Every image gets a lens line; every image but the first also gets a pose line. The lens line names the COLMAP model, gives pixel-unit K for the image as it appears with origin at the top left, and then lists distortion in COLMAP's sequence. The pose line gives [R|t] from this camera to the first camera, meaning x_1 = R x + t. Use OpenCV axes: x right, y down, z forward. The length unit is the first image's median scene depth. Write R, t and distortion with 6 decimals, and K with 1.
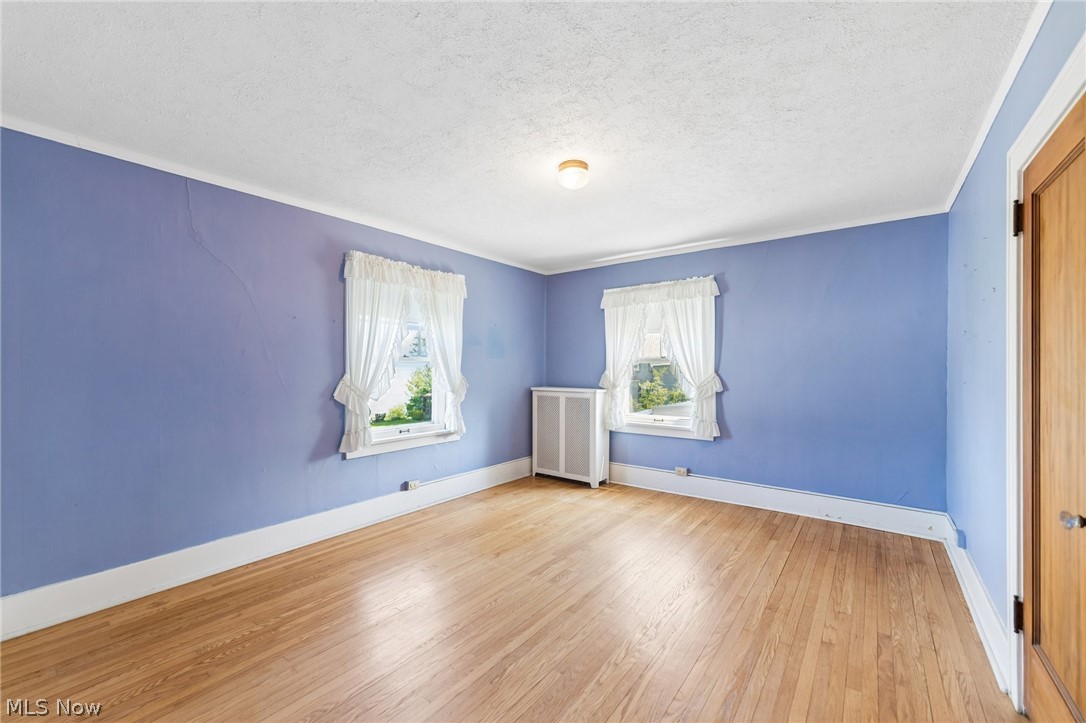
lens RADIAL K [[434.0, 0, 543.5], [0, 434.0, 360.8], [0, 0, 1]] dist [0.005914, -0.001143]
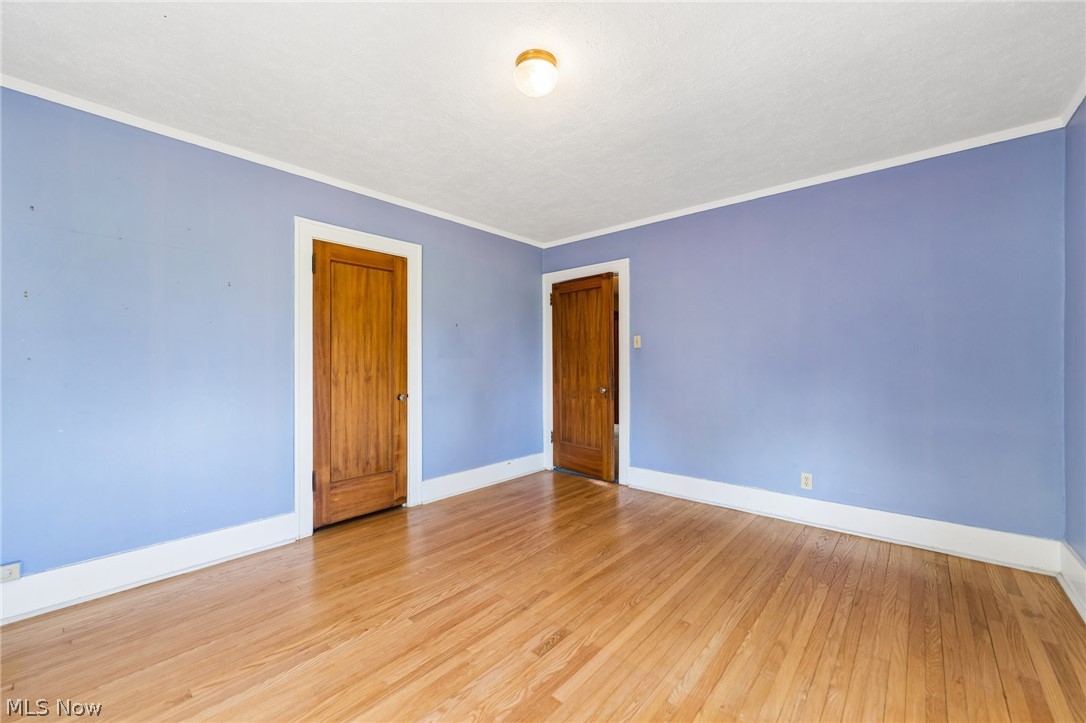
lens RADIAL K [[434.0, 0, 548.5], [0, 434.0, 364.1], [0, 0, 1]] dist [0.005914, -0.001143]
pose [[-0.998153, 0.000447, 0.060746, 0.001603], [0.000031, 0.999977, -0.006840, 0.057459], [-0.060747, -0.006825, -0.998130, 1.424464]]
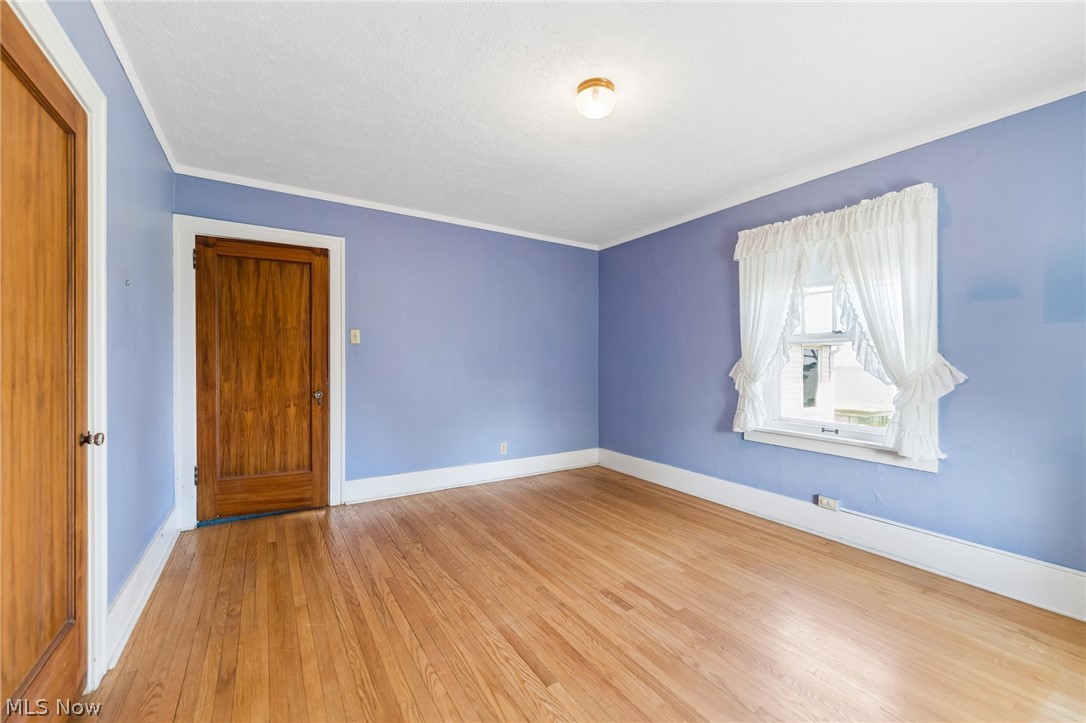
lens RADIAL K [[434.0, 0, 539.7], [0, 434.0, 363.3], [0, 0, 1]] dist [0.005914, -0.001143]
pose [[-0.347143, 0.000018, -0.937812, 0.708328], [0.001575, 0.999999, -0.000564, 0.053299], [0.937811, -0.001672, -0.347142, 0.972033]]
